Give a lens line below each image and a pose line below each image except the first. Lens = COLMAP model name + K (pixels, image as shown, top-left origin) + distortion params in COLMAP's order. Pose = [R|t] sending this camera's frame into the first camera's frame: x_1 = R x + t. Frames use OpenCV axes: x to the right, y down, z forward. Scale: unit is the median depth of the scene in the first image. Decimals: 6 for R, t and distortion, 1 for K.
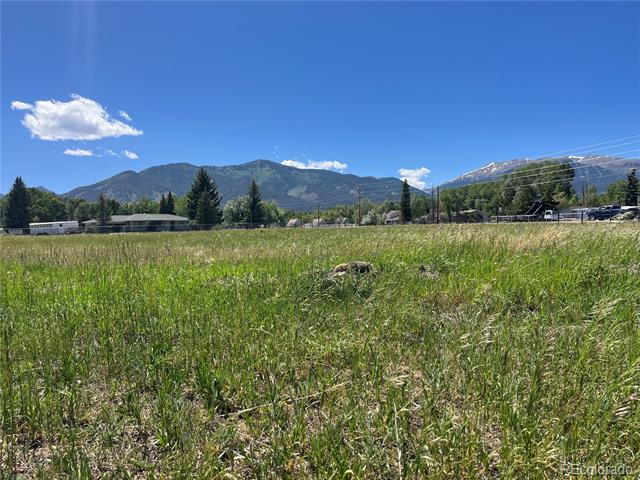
lens RADIAL K [[480.4, 0, 313.2], [0, 480.4, 239.7], [0, 0, 1]] dist [0.056151, -0.095901]
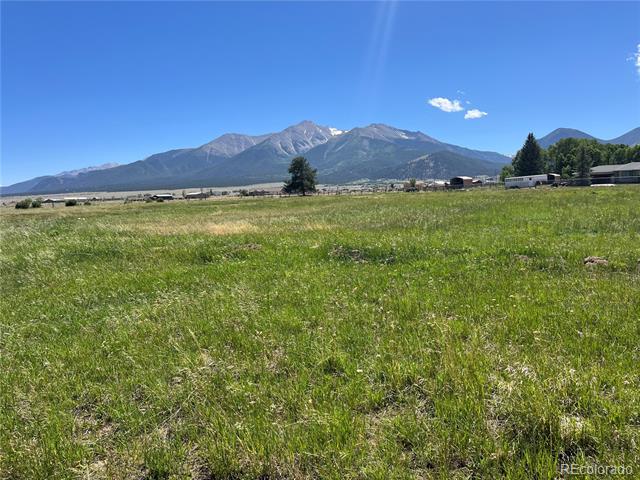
lens RADIAL K [[477.1, 0, 317.3], [0, 477.1, 241.1], [0, 0, 1]] dist [0.058474, -0.080905]
pose [[0.448379, 0.103594, -0.887820, 0.136067], [0.003941, 0.993022, 0.117860, -0.011163], [0.893835, -0.056345, 0.444842, 0.037274]]
